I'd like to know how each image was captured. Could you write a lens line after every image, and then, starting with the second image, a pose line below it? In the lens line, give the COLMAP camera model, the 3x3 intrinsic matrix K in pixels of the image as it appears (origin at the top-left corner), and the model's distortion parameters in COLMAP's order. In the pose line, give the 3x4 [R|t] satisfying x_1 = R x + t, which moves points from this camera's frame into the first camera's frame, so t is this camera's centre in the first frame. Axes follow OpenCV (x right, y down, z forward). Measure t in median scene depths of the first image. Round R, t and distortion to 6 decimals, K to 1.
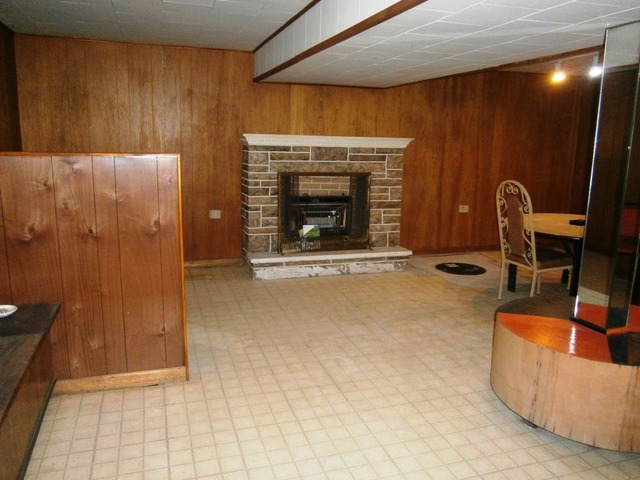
lens RADIAL K [[514.8, 0, 322.7], [0, 514.8, 237.9], [0, 0, 1]] dist [-0.053733, 0.055154]
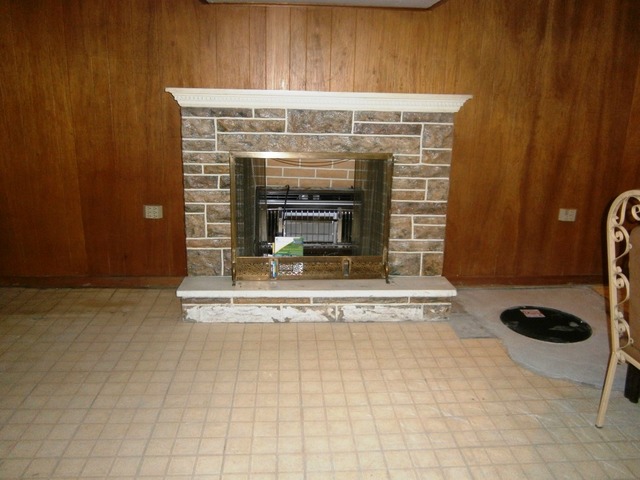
lens RADIAL K [[514.8, 0, 322.7], [0, 514.8, 237.9], [0, 0, 1]] dist [-0.053733, 0.055154]
pose [[0.968823, 0.063536, -0.239470, 0.165301], [-0.046106, 0.995910, 0.077706, -0.073679], [0.243427, -0.064242, 0.967789, 0.405542]]
